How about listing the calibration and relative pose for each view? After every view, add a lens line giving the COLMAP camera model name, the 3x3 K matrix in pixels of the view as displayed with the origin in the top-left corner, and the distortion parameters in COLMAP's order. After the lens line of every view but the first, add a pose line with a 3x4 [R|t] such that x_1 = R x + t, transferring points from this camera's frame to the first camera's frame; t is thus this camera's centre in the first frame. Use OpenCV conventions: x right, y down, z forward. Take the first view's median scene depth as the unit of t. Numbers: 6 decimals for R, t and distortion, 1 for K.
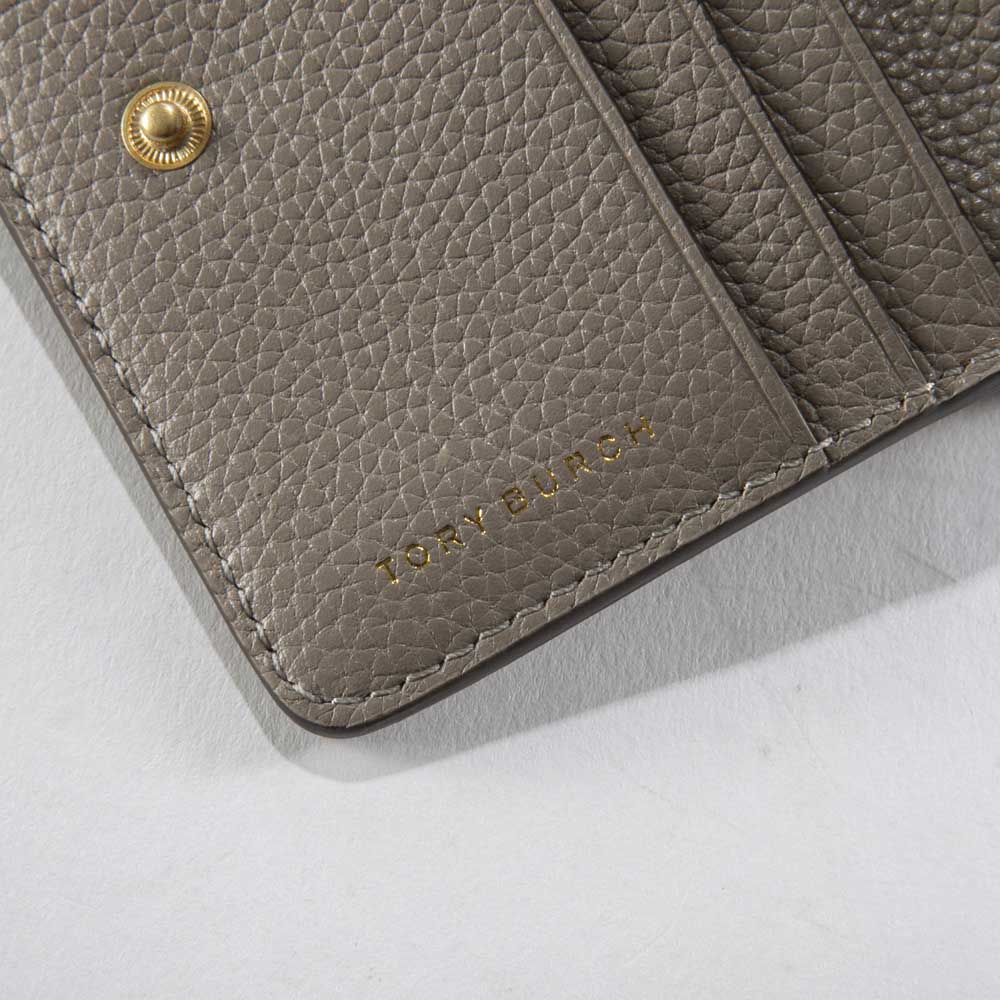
lens RADIAL K [[4425.4, 0, 500.2], [0, 4425.4, 499.7], [0, 0, 1]] dist [0.104061, 0.000000]
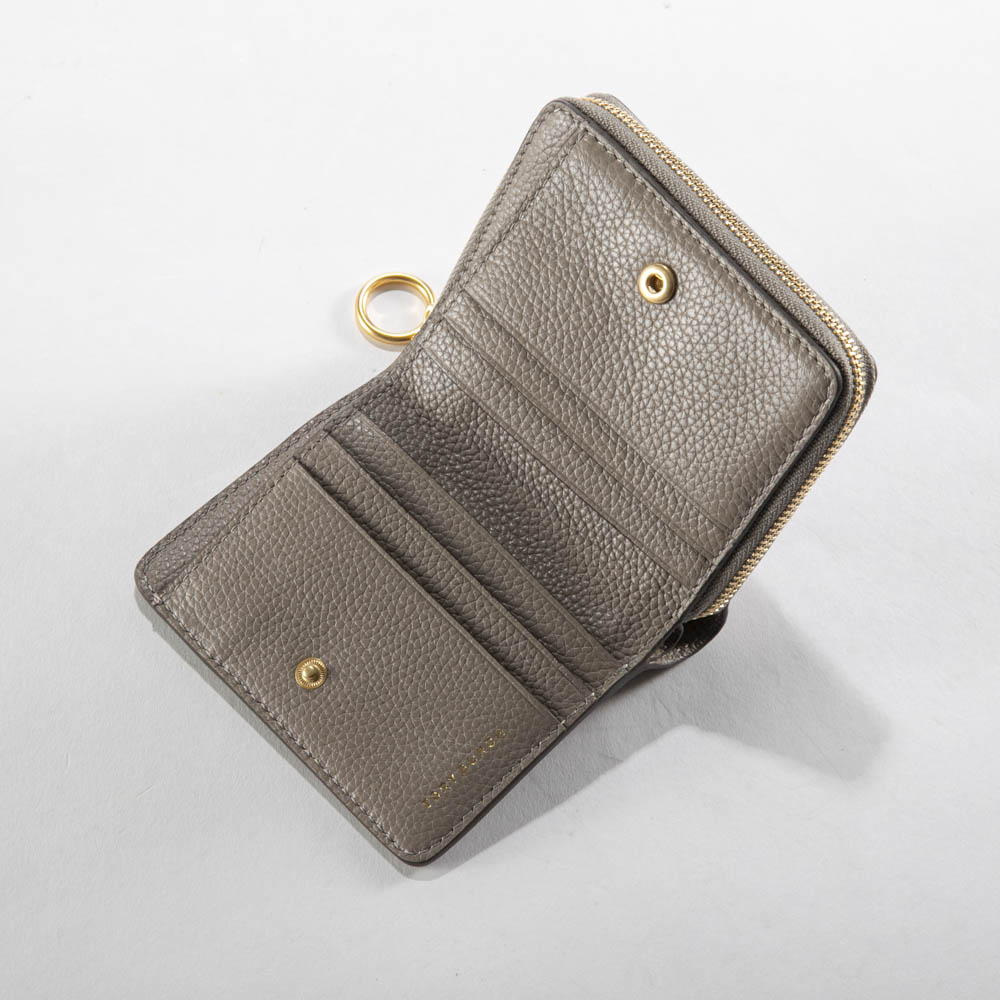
lens RADIAL K [[2829.4, 0, 500.2], [0, 2829.4, 499.5], [0, 0, 1]] dist [0.201656, 0.000000]
pose [[0.967770, -0.246157, 0.053171, -0.027776], [0.251236, 0.958247, -0.136537, 0.088728], [-0.017341, 0.145495, 0.989207, -0.828935]]
